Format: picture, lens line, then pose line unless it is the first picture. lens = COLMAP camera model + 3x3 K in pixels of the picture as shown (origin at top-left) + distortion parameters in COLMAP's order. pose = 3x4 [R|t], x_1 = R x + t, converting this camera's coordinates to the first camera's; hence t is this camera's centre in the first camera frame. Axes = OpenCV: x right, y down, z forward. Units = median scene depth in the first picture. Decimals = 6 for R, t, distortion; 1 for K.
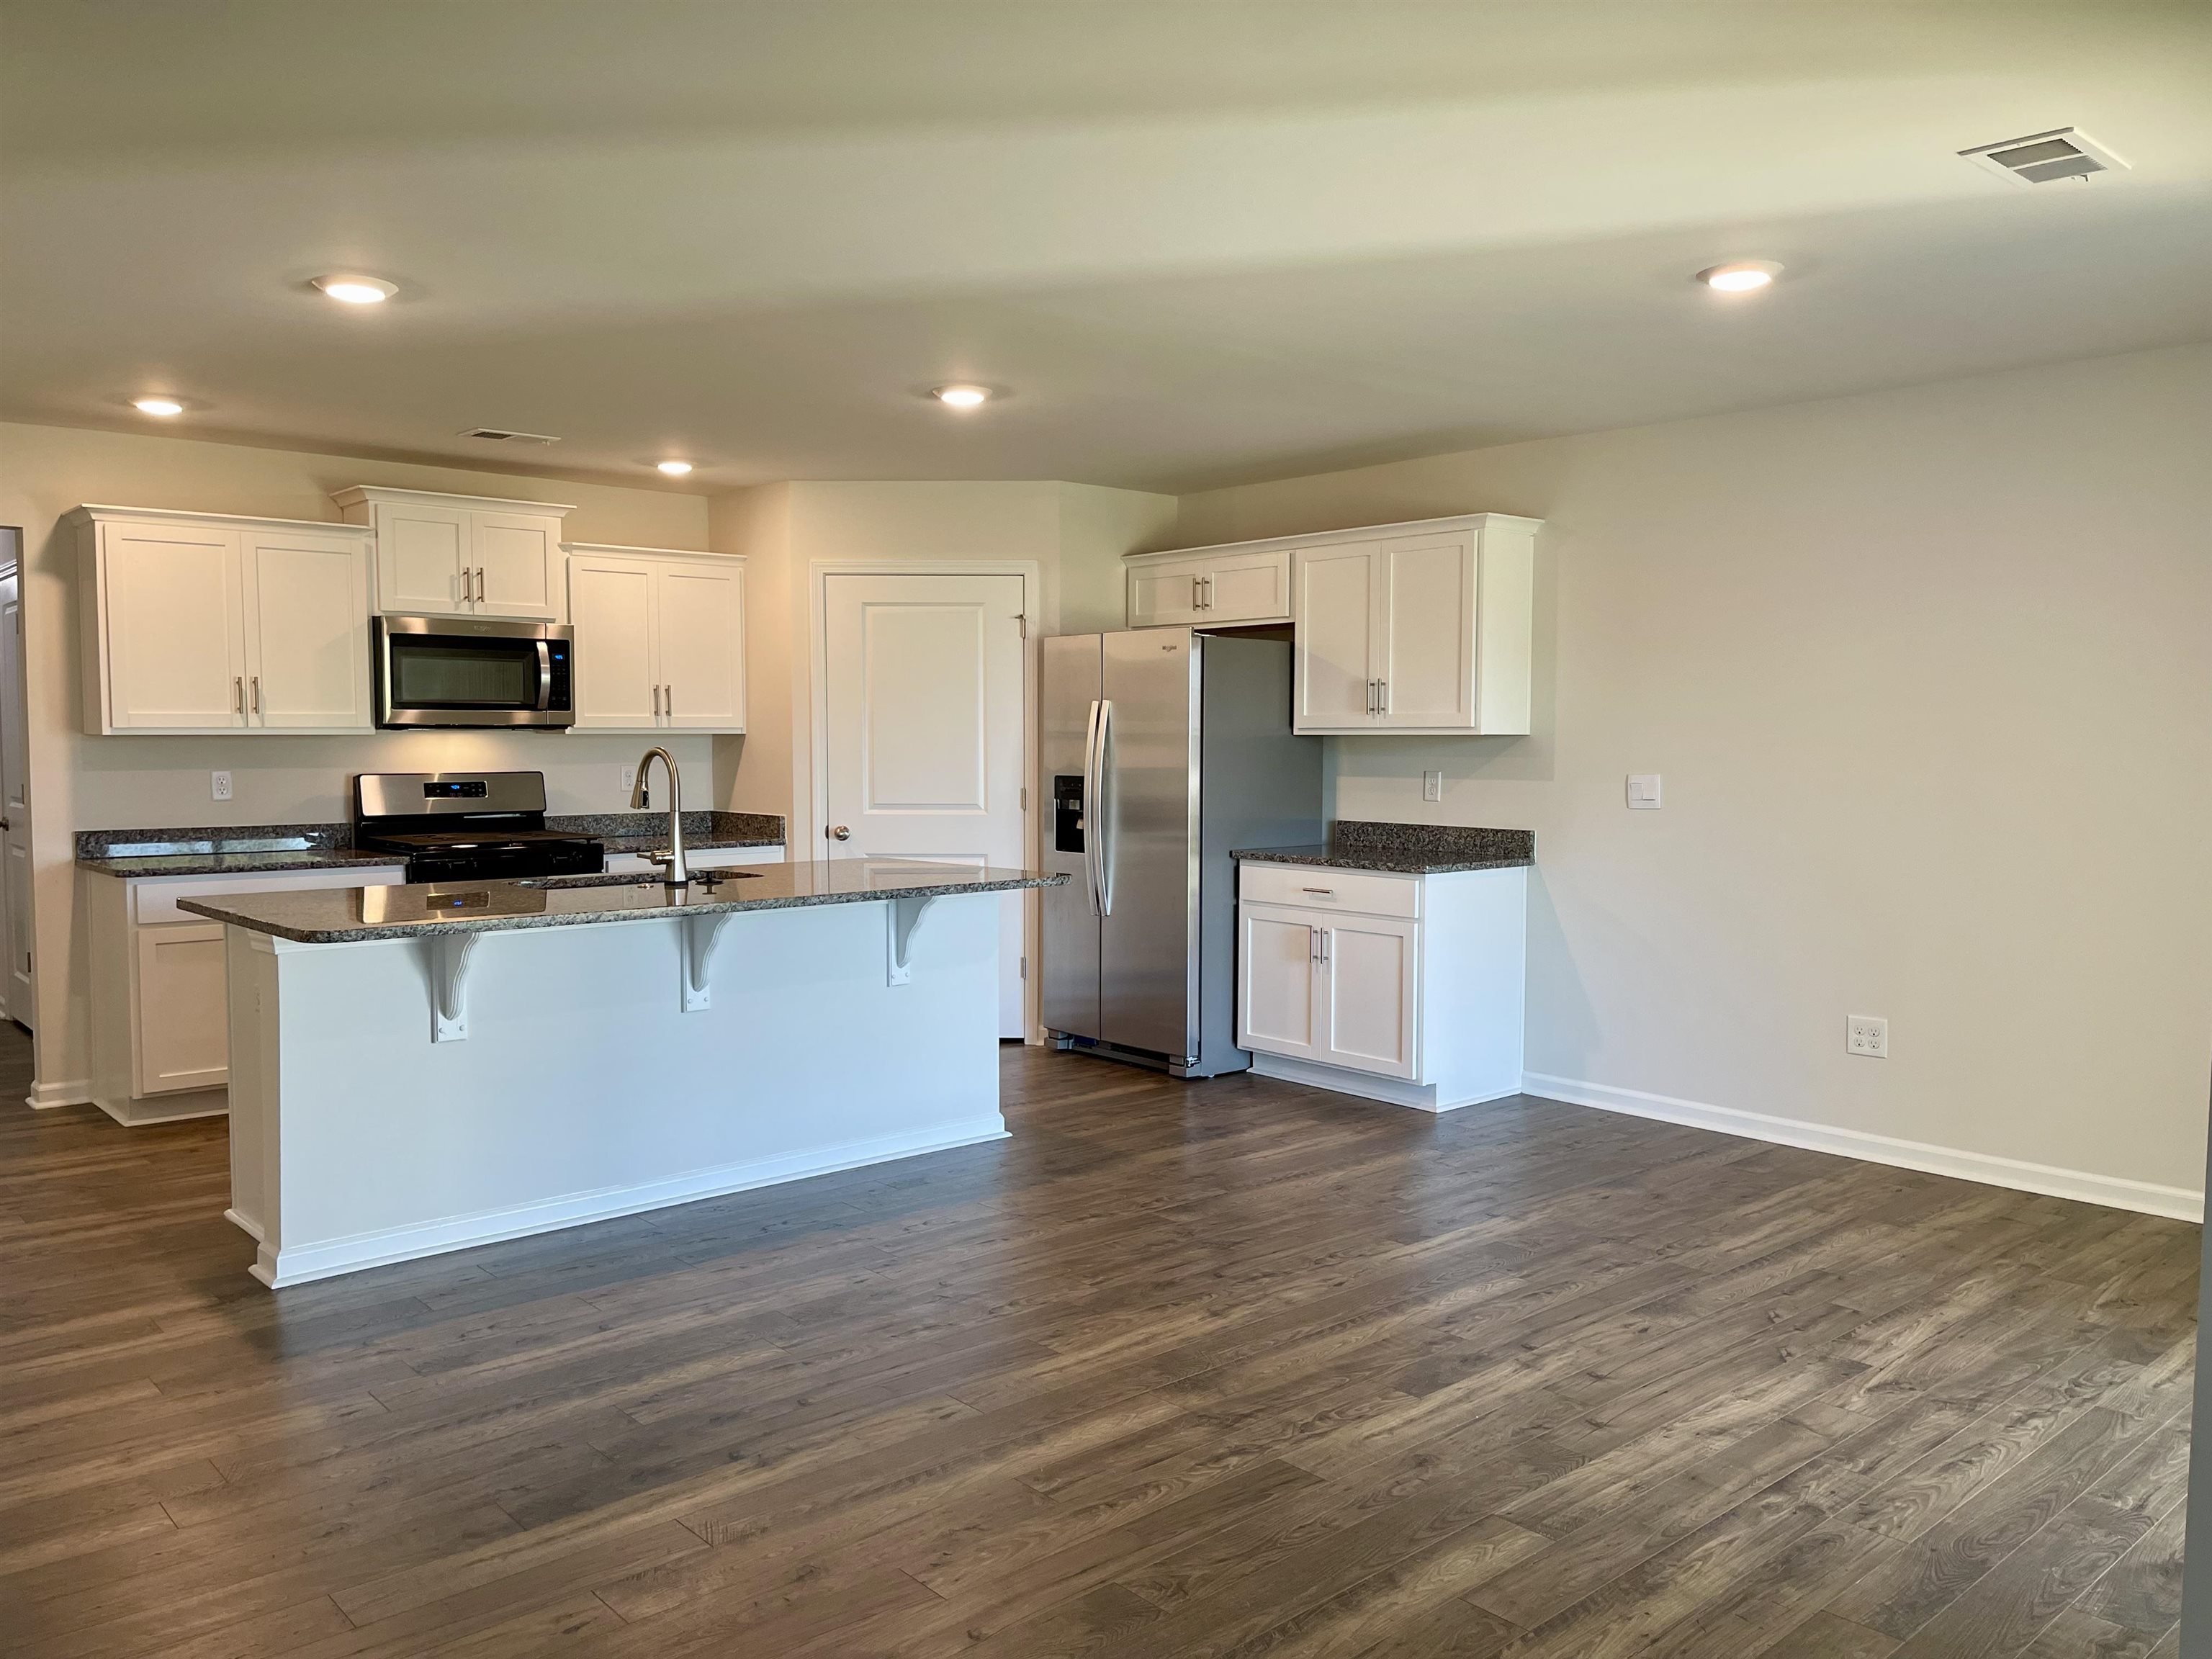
lens RADIAL K [[1668.4, 0, 1106.0], [0, 1668.4, 829.5], [0, 0, 1]] dist [0.046514, 0.002181]
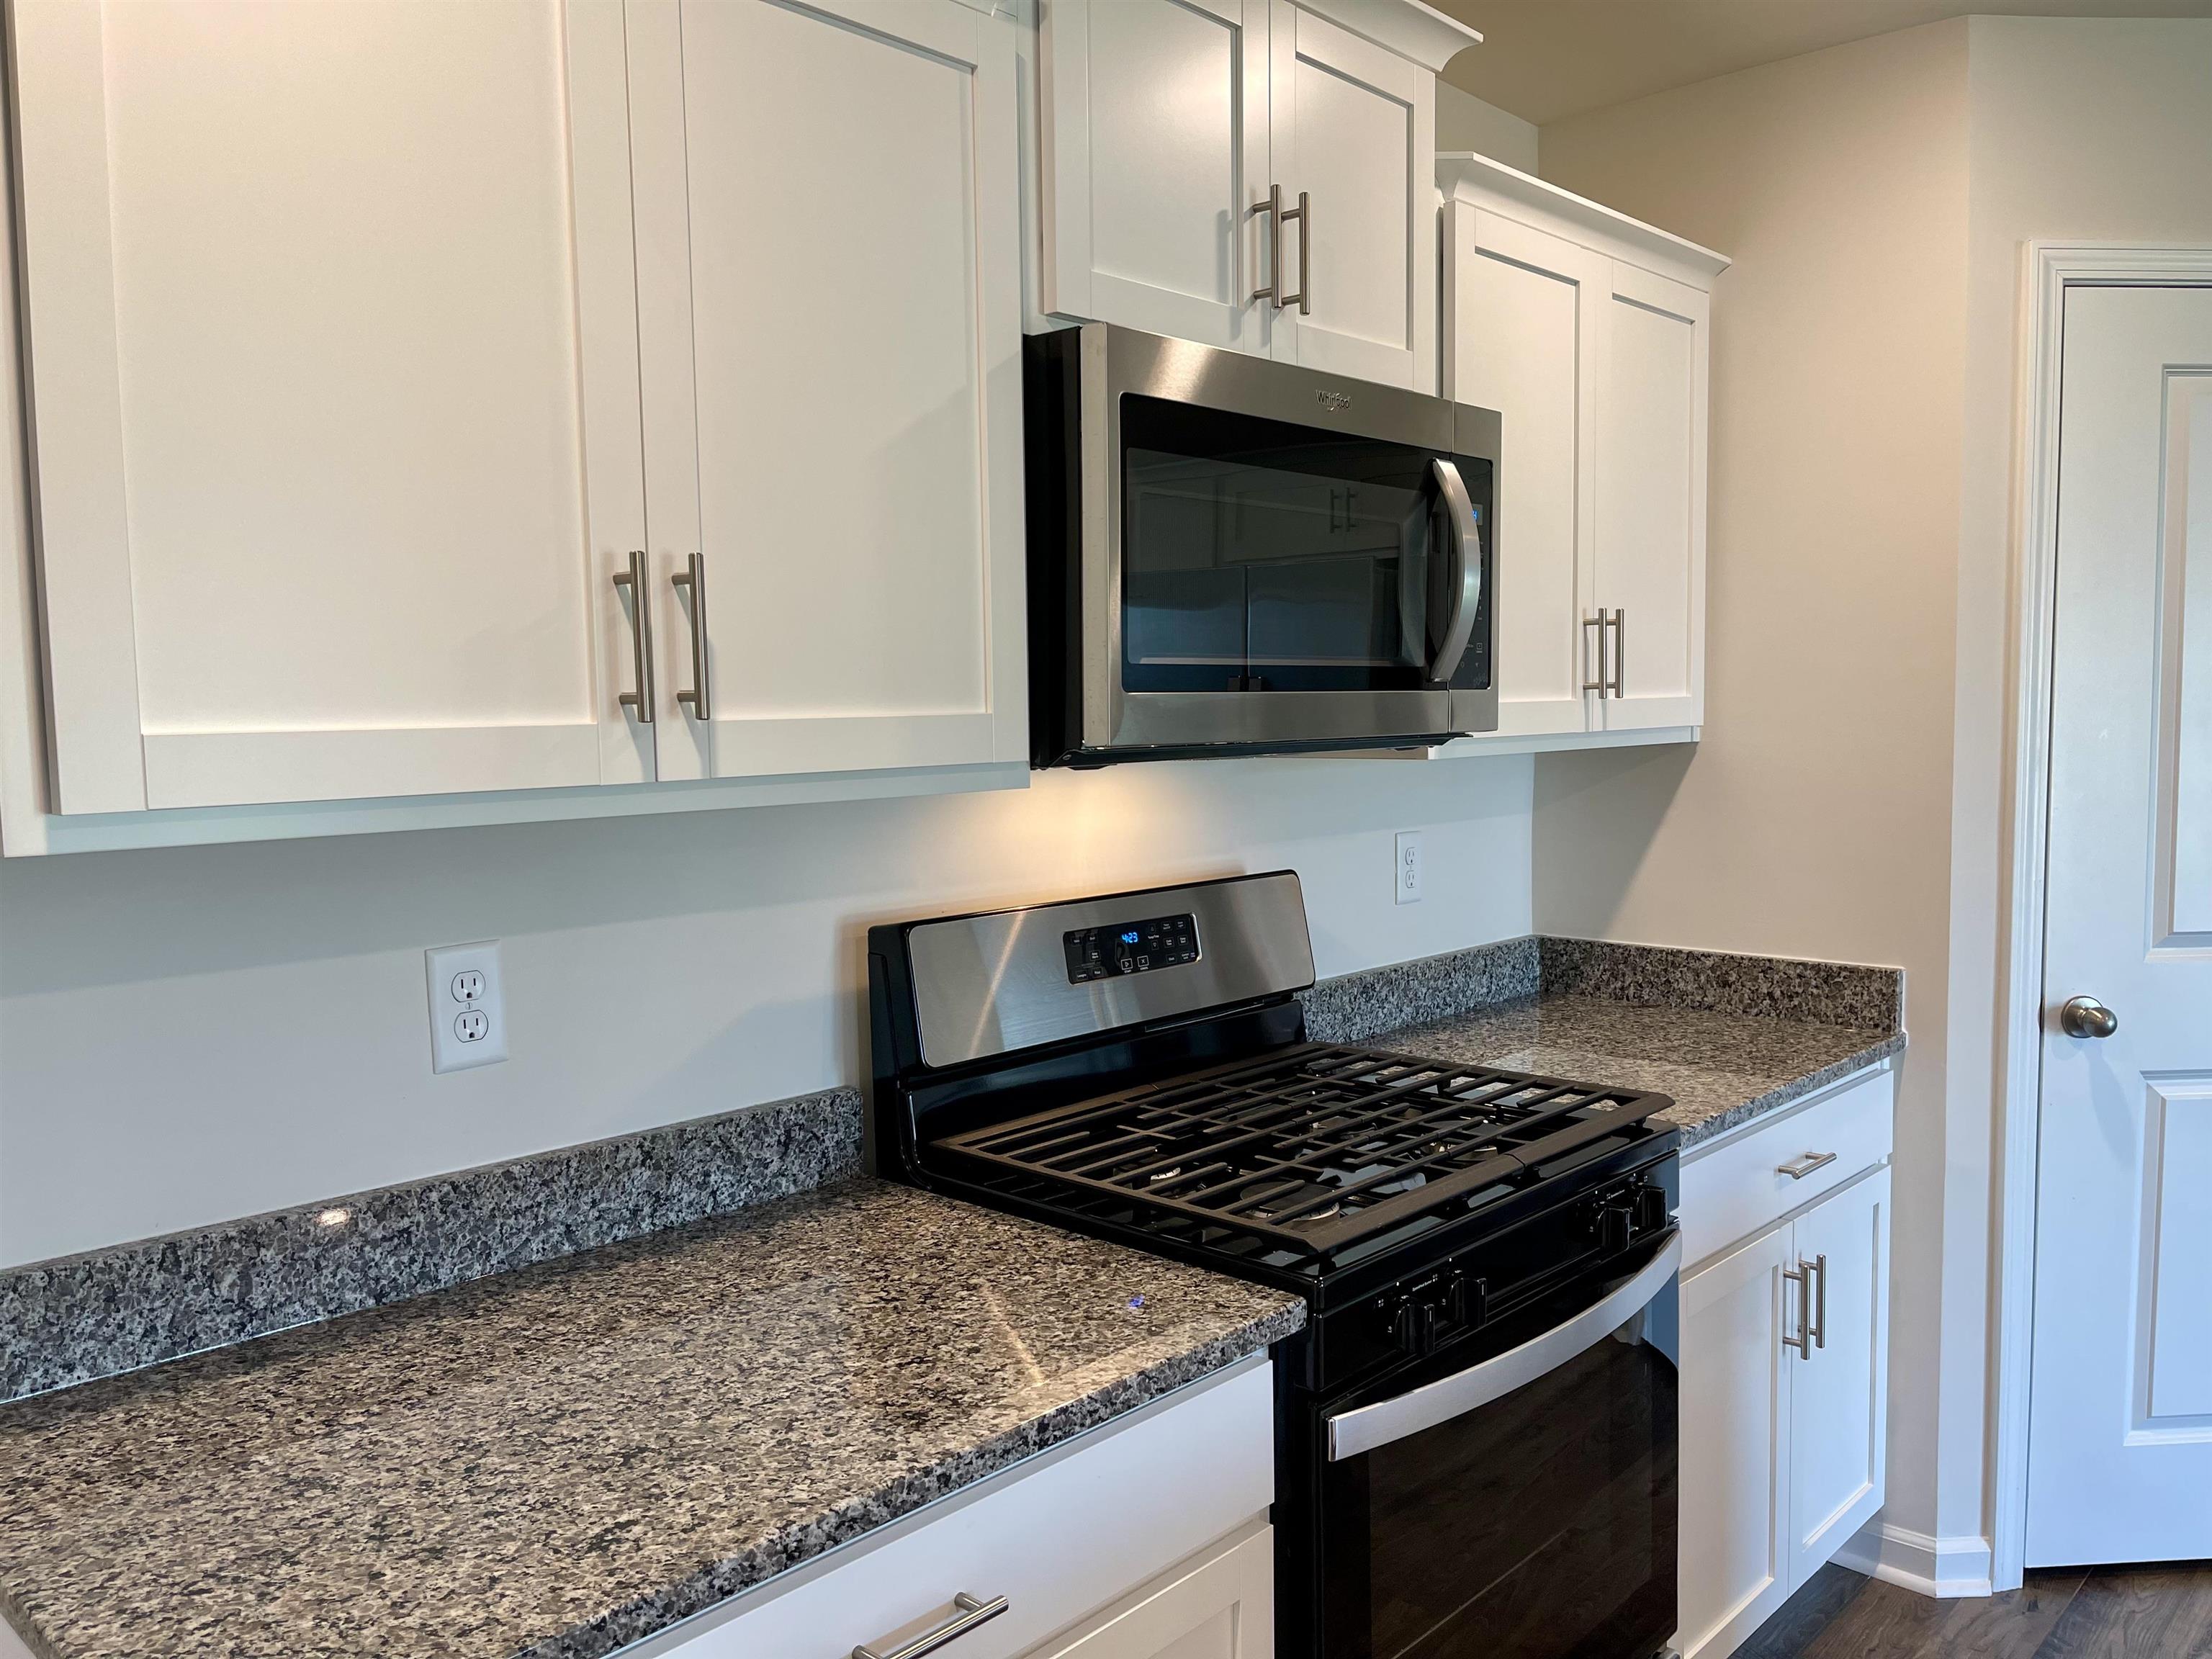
lens RADIAL K [[1668.4, 0, 1106.0], [0, 1668.4, 829.5], [0, 0, 1]] dist [0.046514, 0.002181]
pose [[0.996906, -0.022400, 0.075346, -0.423671], [0.021499, 0.999688, 0.012744, -0.050805], [-0.075608, -0.011085, 0.997076, 0.705270]]
